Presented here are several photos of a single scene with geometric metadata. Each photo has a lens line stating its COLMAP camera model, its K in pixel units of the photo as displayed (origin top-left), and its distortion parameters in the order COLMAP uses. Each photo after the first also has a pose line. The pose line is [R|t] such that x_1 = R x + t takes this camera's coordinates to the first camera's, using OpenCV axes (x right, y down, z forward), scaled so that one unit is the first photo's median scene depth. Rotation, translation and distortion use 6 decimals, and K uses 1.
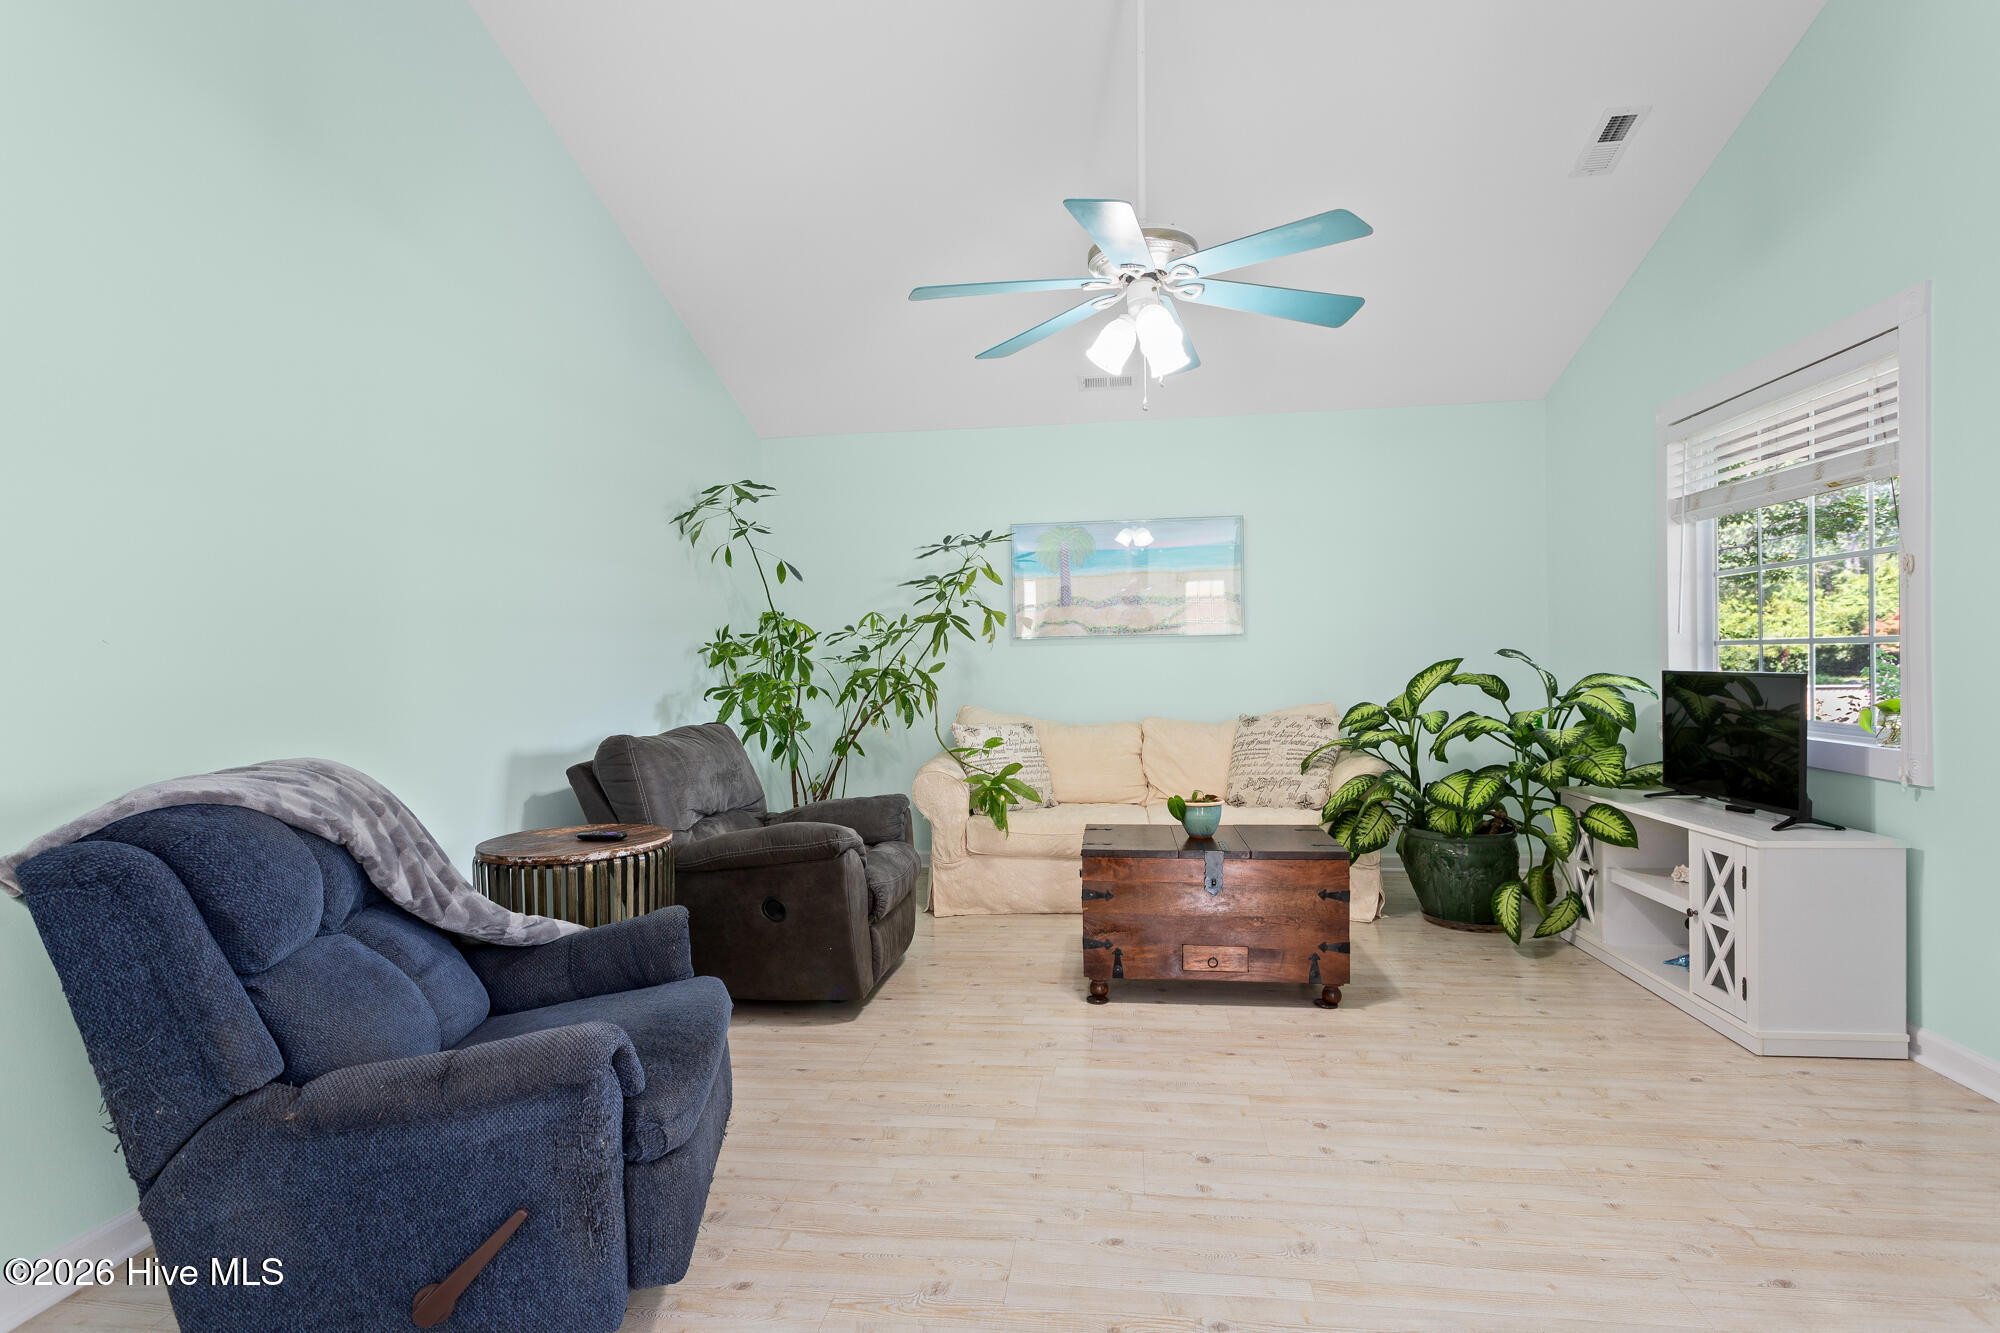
lens RADIAL K [[970.8, 0, 1000.0], [0, 970.8, 666.5], [0, 0, 1]] dist [-0.003367, 0.000614]
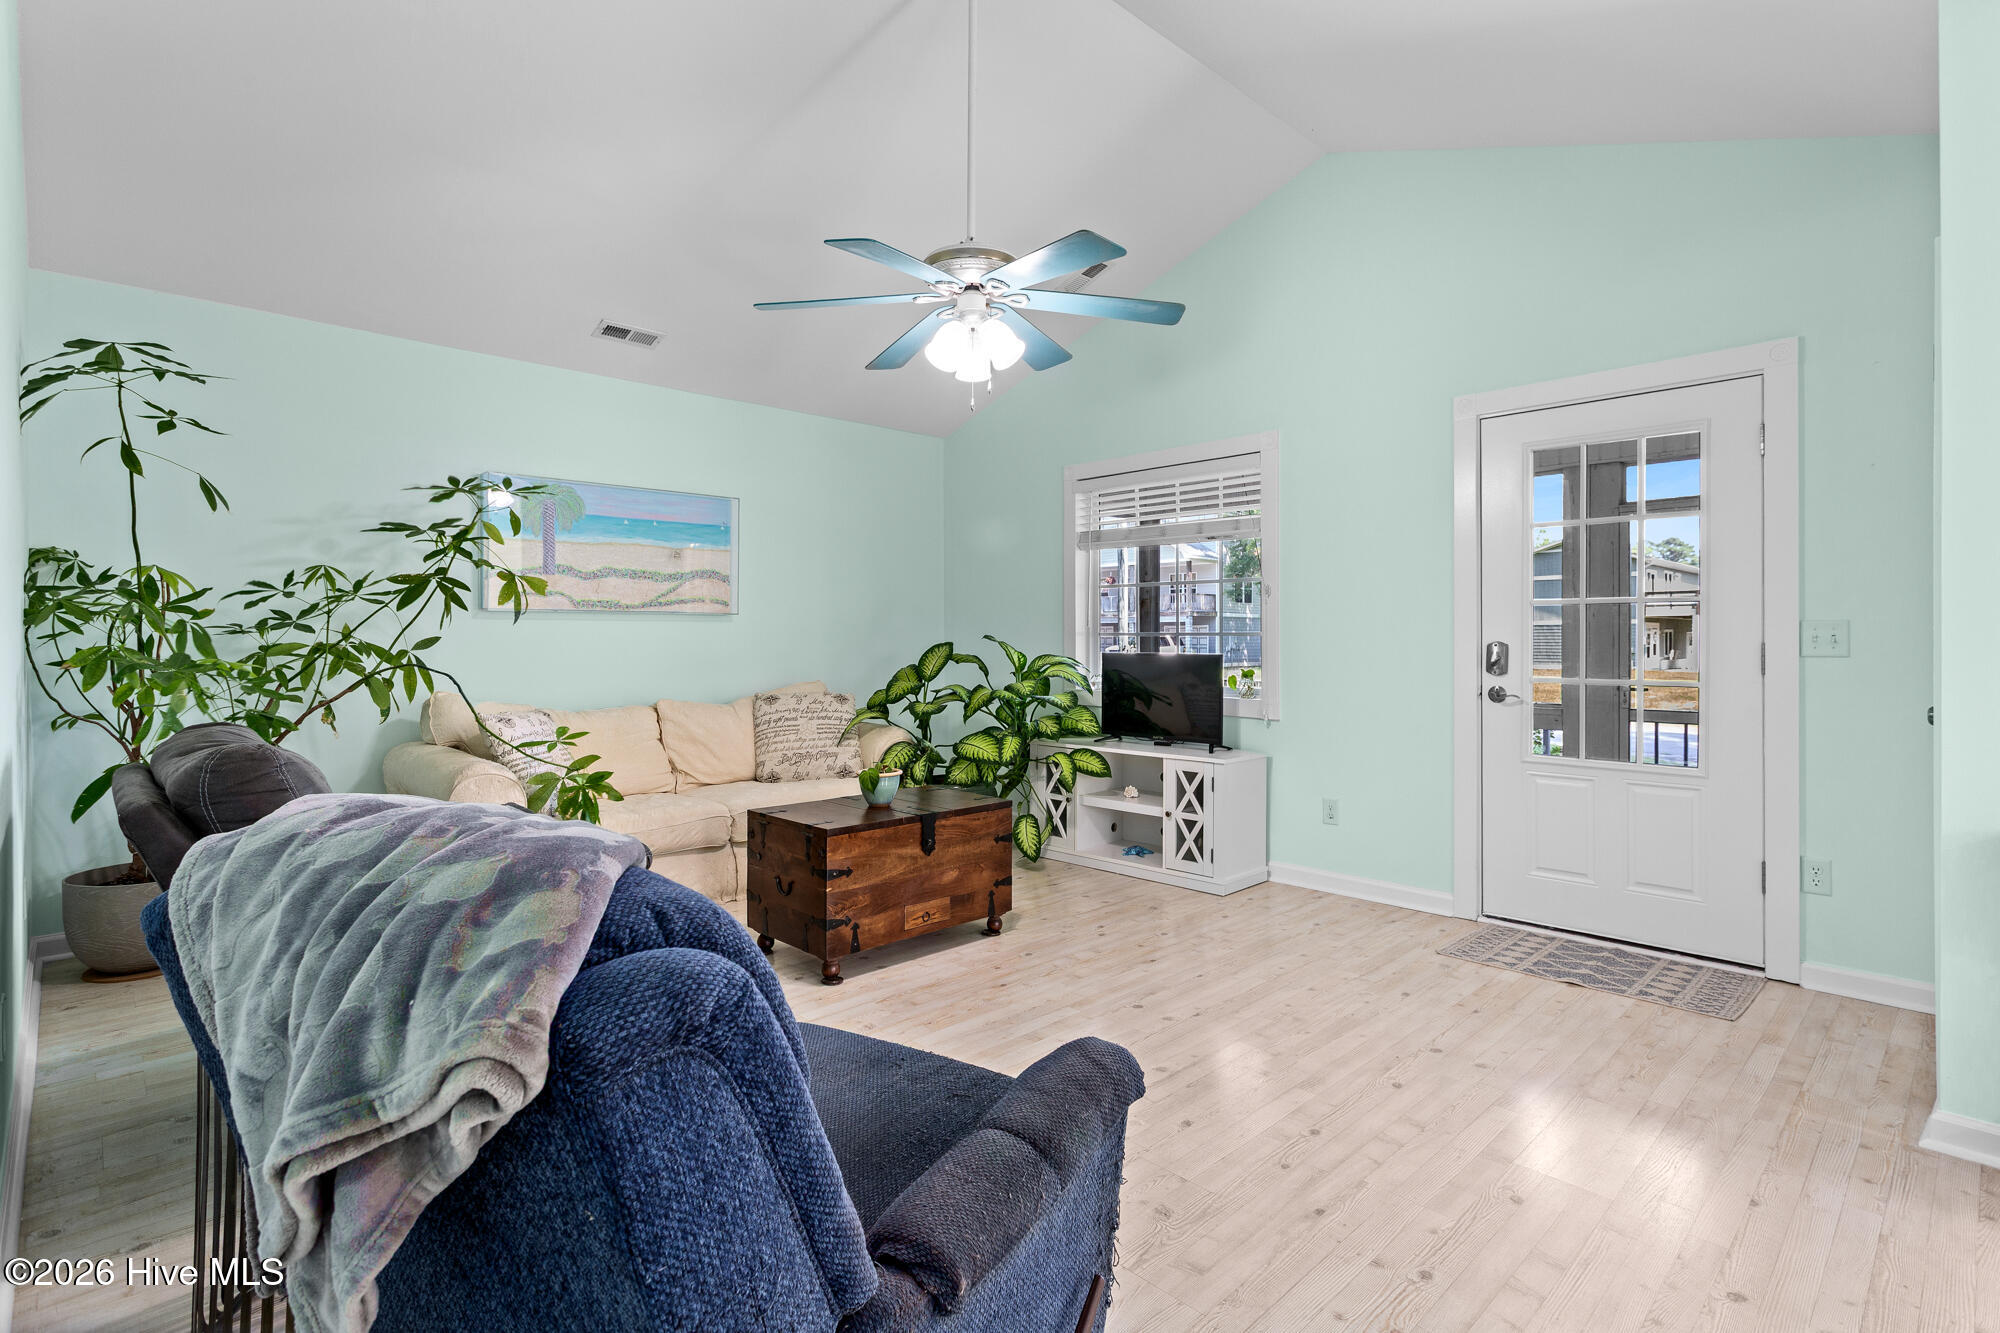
lens RADIAL K [[956.5, 0, 998.9], [0, 956.5, 627.6], [0, 0, 1]] dist [-0.011409, 0.000423]
pose [[0.627315, 0.027748, 0.778271, -0.565178], [-0.008333, 0.999547, -0.028920, 0.010731], [-0.778721, 0.011657, 0.627262, 0.256981]]
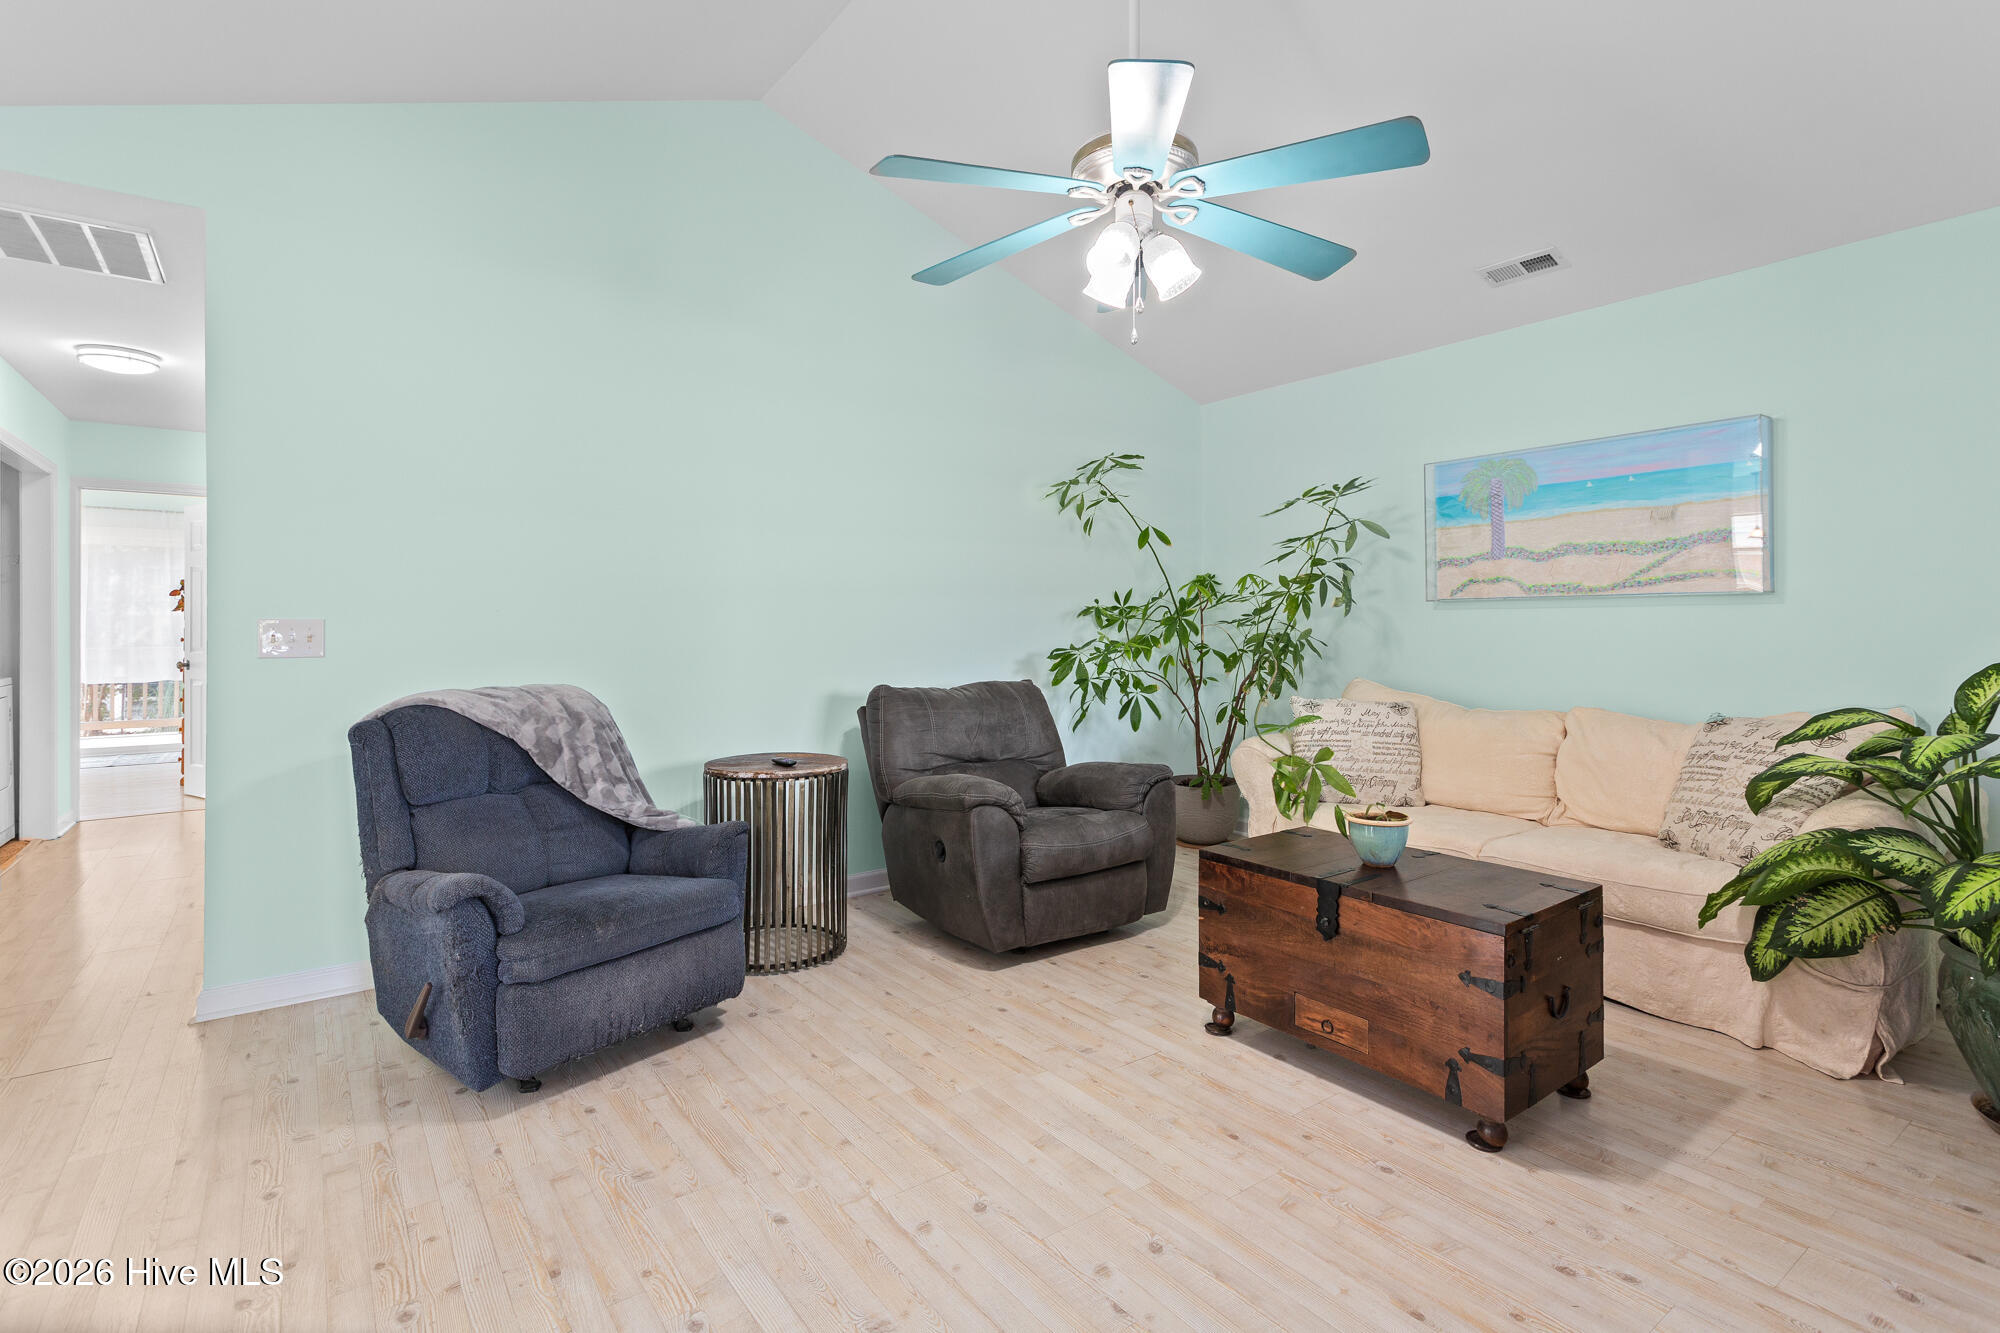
lens RADIAL K [[949.8, 0, 998.6], [0, 949.8, 610.4], [0, 0, 1]] dist [0.002534, 0.000662]
pose [[0.691260, 0.004095, -0.722594, 0.575026], [-0.013065, 0.999891, -0.006833, -0.016404], [0.722488, 0.014164, 0.691238, 0.282140]]
